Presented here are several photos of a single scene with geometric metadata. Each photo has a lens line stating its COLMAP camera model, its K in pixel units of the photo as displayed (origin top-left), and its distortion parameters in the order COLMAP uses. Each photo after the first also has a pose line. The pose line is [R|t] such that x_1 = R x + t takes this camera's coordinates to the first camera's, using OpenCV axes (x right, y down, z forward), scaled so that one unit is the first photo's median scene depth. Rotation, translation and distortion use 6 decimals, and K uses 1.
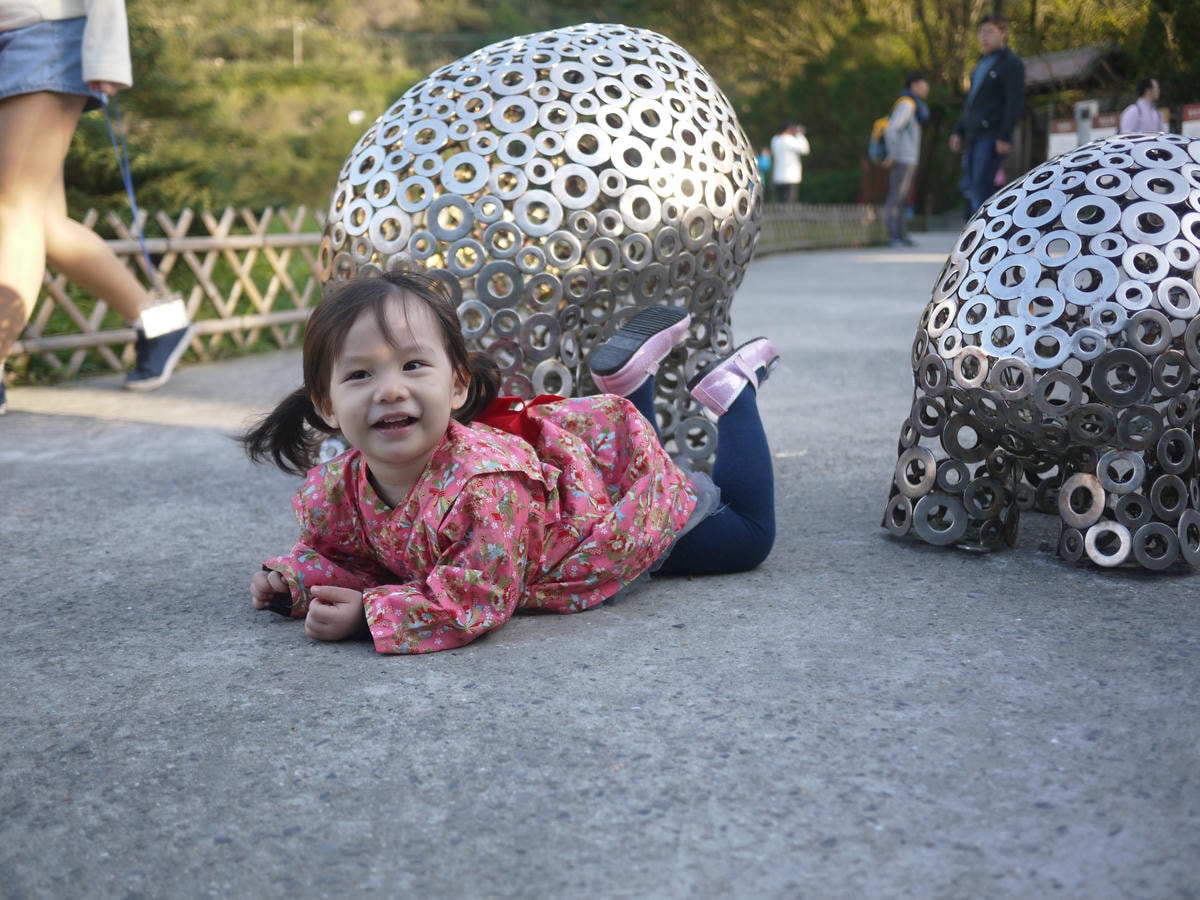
lens RADIAL K [[1361.4, 0, 600.7], [0, 1361.4, 446.2], [0, 0, 1]] dist [-0.002627, 0.000000]
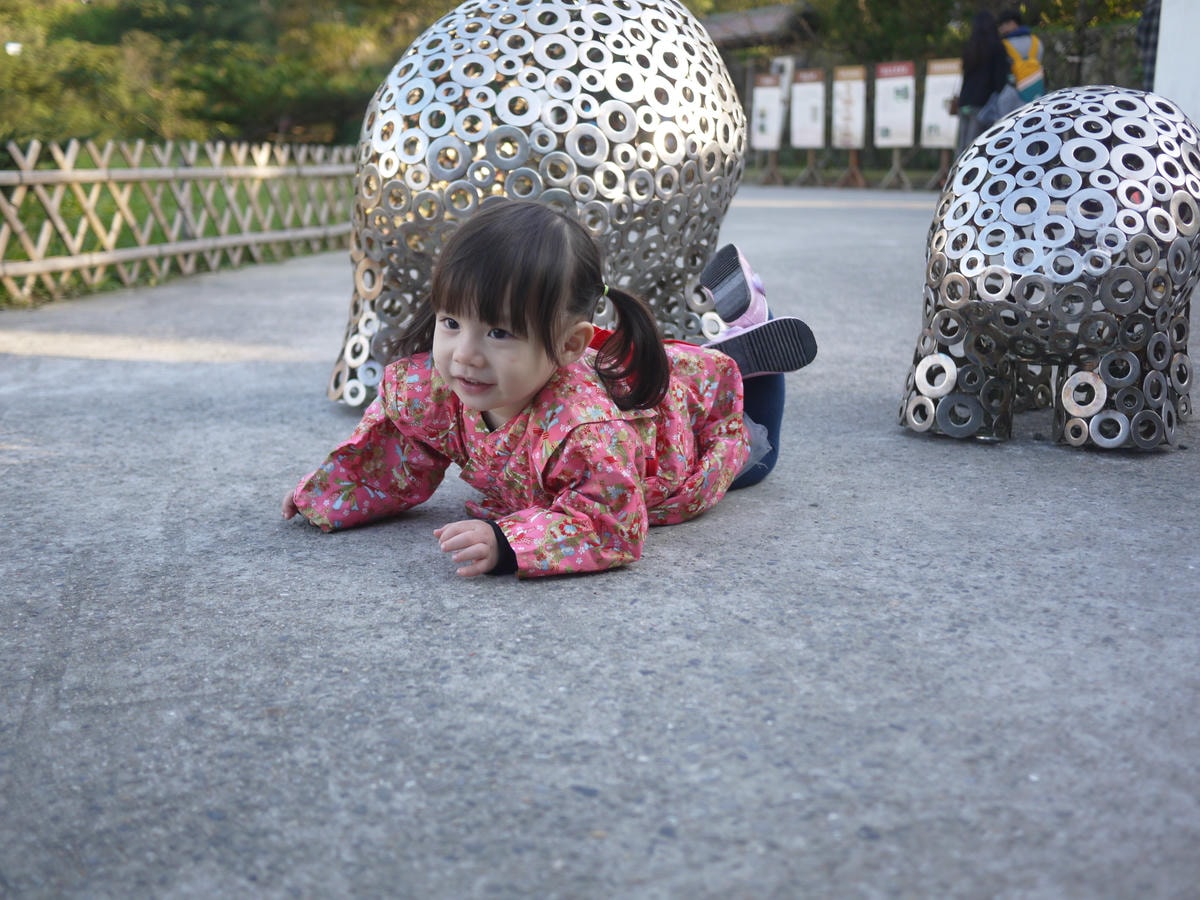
lens RADIAL K [[1361.4, 0, 597.9], [0, 1361.4, 452.8], [0, 0, 1]] dist [-0.002627, 0.000000]
pose [[0.974006, -0.031557, 0.224313, -0.283213], [0.022069, 0.998758, 0.044680, 0.023922], [-0.225444, -0.038568, 0.973492, -0.061727]]
